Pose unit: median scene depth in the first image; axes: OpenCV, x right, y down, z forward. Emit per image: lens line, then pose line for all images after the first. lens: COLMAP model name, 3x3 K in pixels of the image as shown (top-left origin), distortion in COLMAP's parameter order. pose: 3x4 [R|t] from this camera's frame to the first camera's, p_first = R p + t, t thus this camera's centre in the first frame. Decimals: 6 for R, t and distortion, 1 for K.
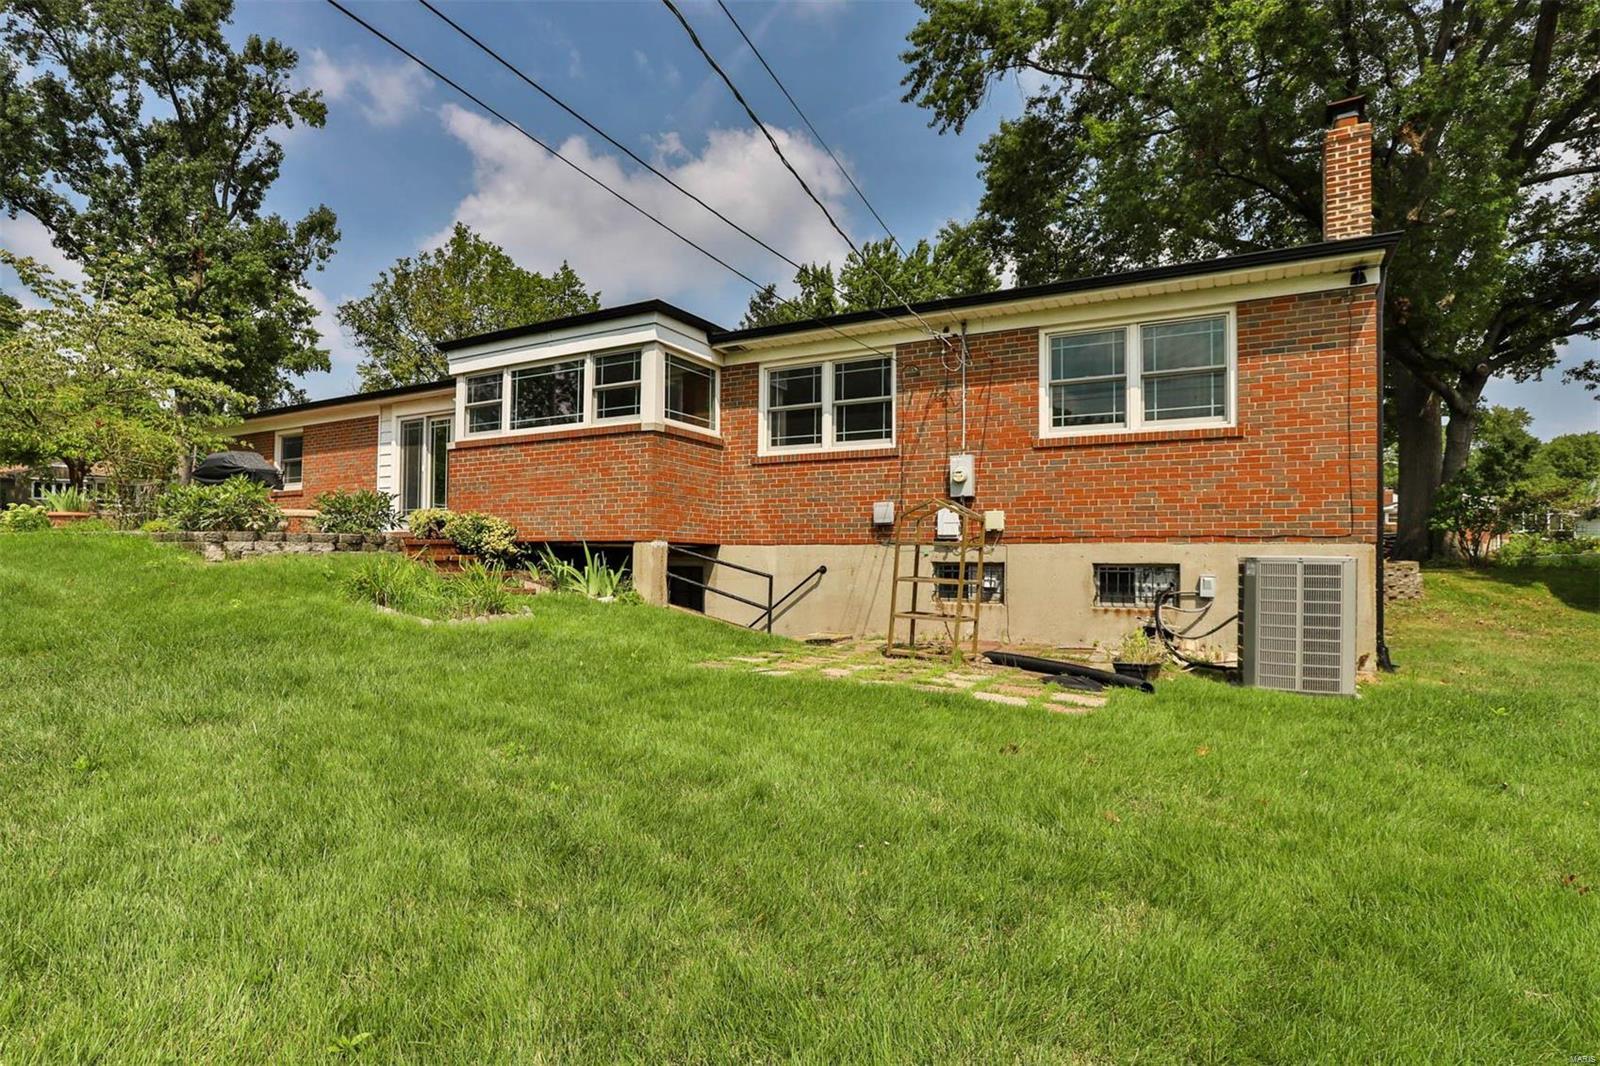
lens RADIAL K [[839.8, 0, 748.4], [0, 839.8, 548.4], [0, 0, 1]] dist [-0.035161, 0.010369]
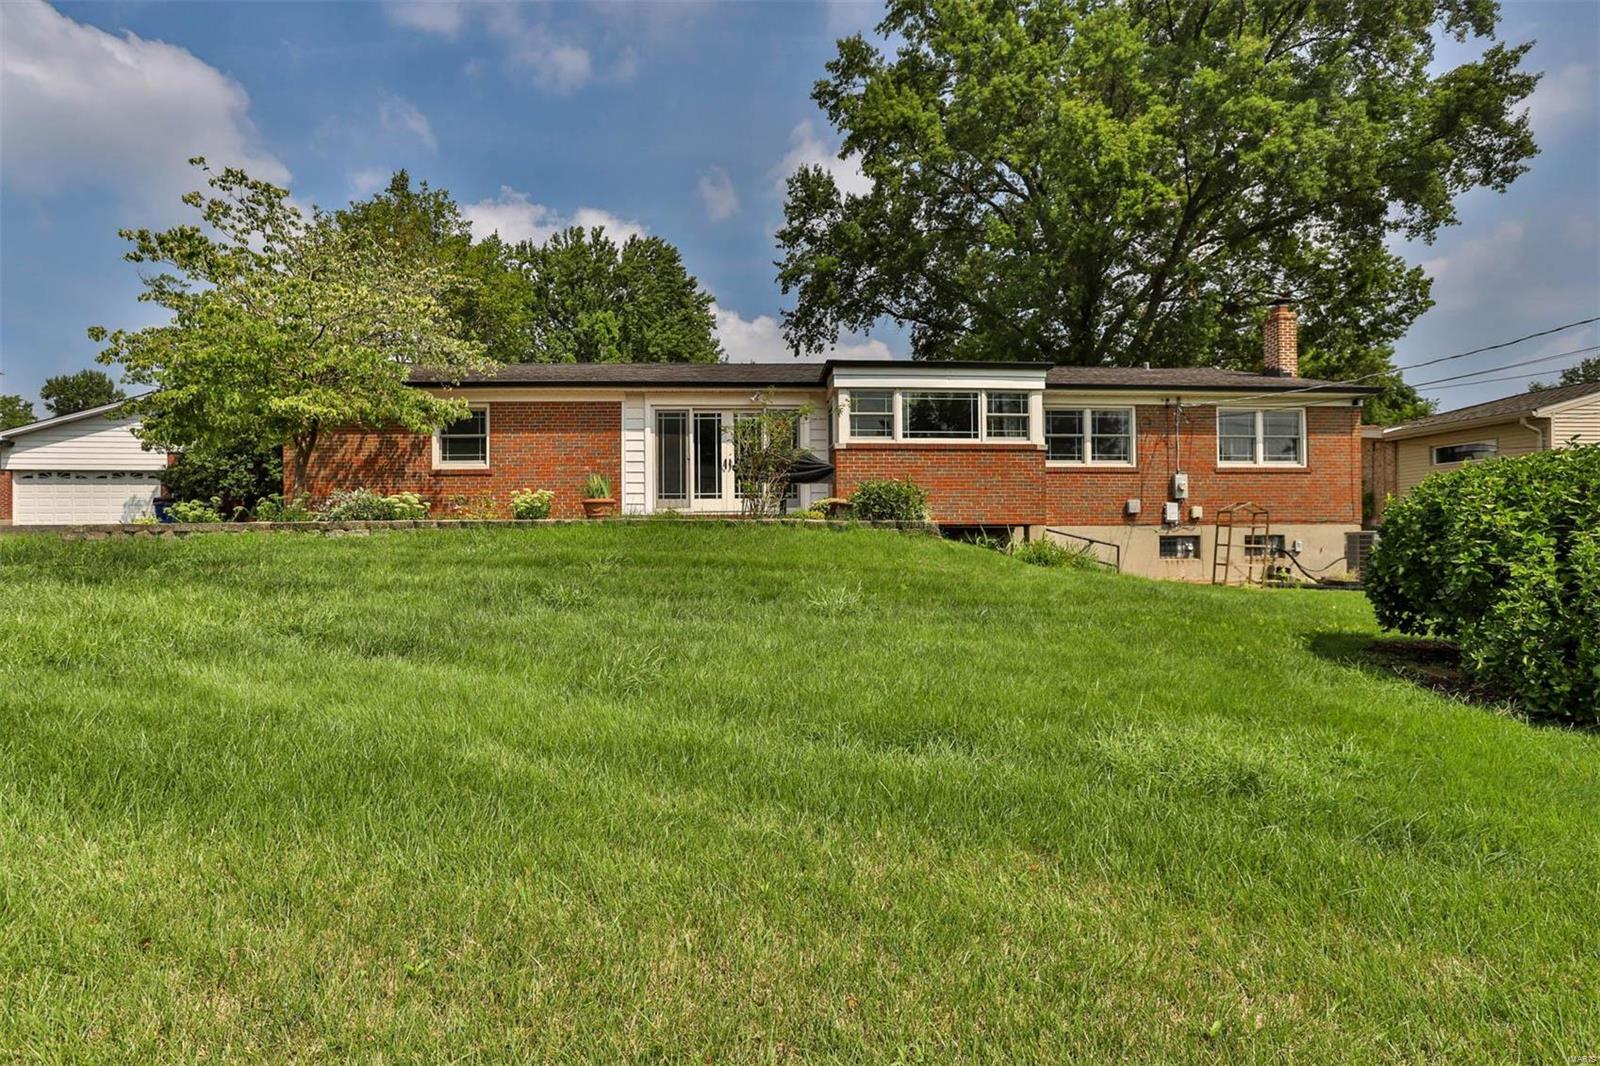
lens RADIAL K [[839.8, 0, 803.1], [0, 839.8, 533.7], [0, 0, 1]] dist [-0.035161, 0.010369]
pose [[0.821451, -0.010443, 0.570183, -1.220945], [0.003684, 0.999909, 0.013006, -0.011478], [-0.570267, -0.008583, 0.821414, 0.020661]]
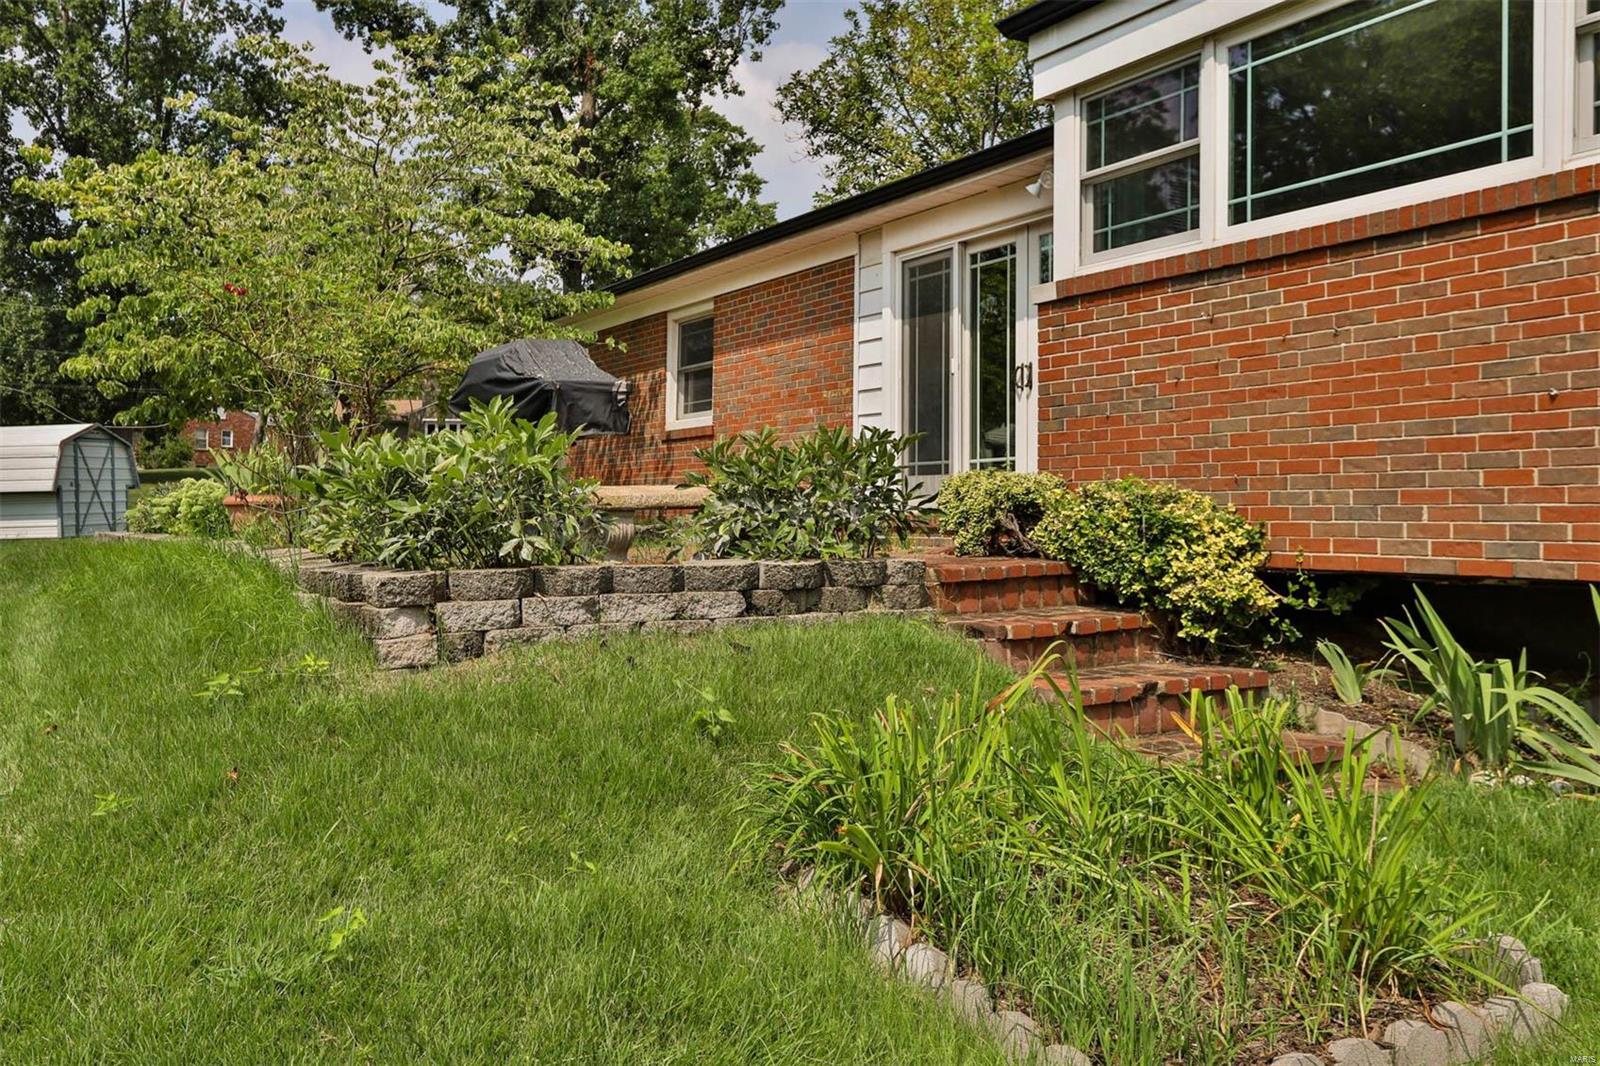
lens RADIAL K [[1338.1, 0, 796.8], [0, 1338.1, 520.0], [0, 0, 1]] dist [0.065552, 0.001625]
pose [[0.897364, -0.006644, -0.441241, -0.214867], [0.014523, 0.999790, 0.014483, -0.037679], [0.441052, -0.019405, 0.897272, 0.469641]]
